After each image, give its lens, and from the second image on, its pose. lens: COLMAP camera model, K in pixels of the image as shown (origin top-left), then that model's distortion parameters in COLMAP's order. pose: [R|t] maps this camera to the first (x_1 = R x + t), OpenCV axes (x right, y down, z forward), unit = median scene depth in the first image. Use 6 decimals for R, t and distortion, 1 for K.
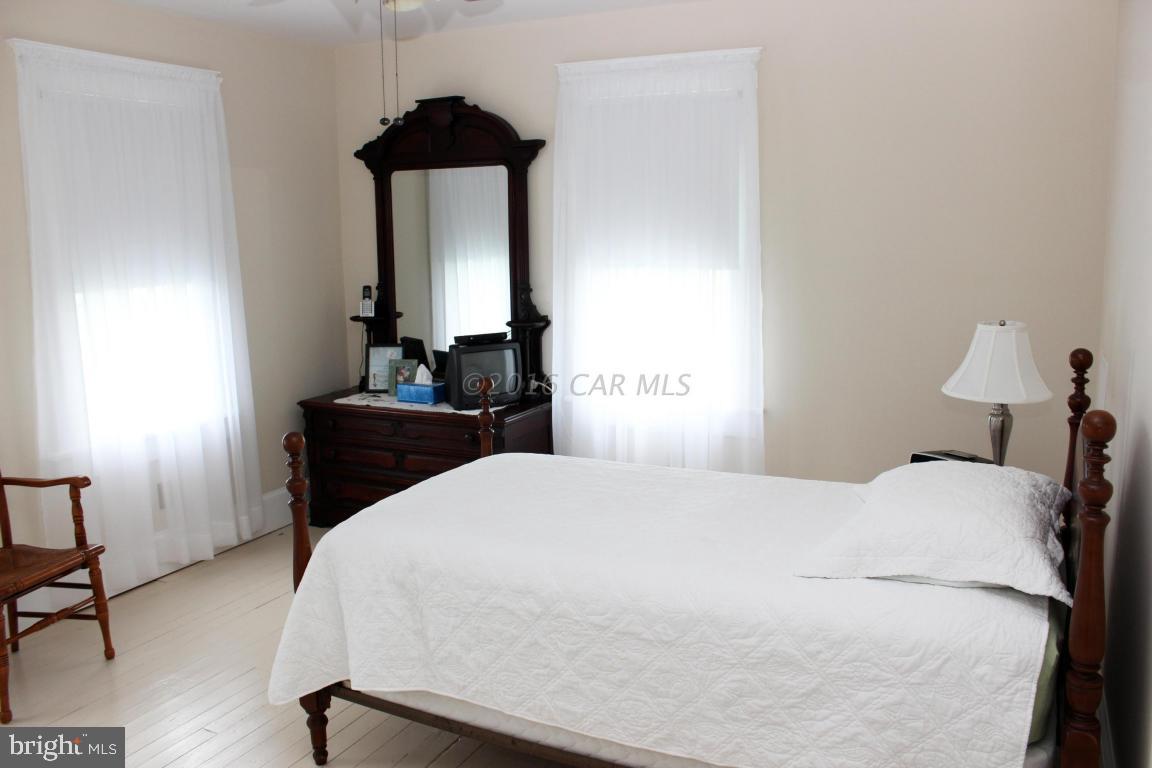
lens RADIAL K [[966.9, 0, 576.0], [0, 966.9, 384.0], [0, 0, 1]] dist [-0.161558, 0.150245]
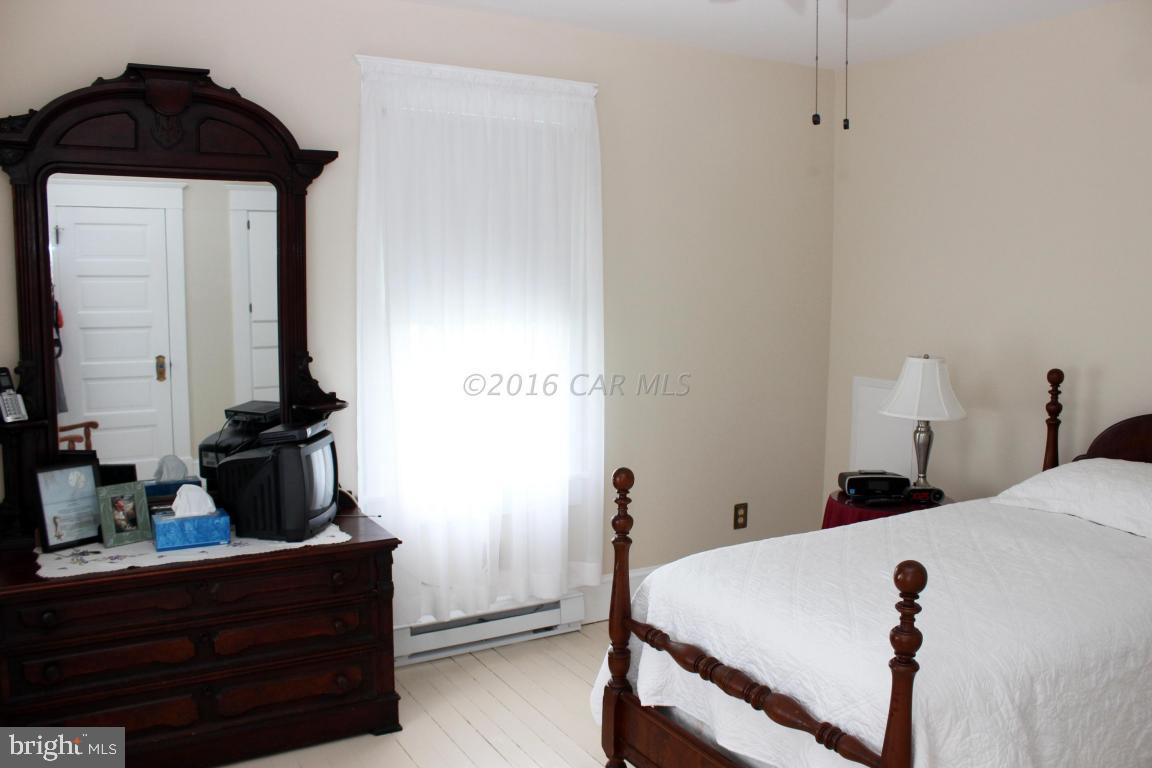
lens RADIAL K [[966.9, 0, 576.0], [0, 966.9, 384.0], [0, 0, 1]] dist [-0.161558, 0.150245]
pose [[0.551185, -0.064959, 0.831850, -0.534787], [0.124543, 0.992201, -0.005042, -0.051830], [-0.825035, 0.106381, 0.554977, 0.452587]]
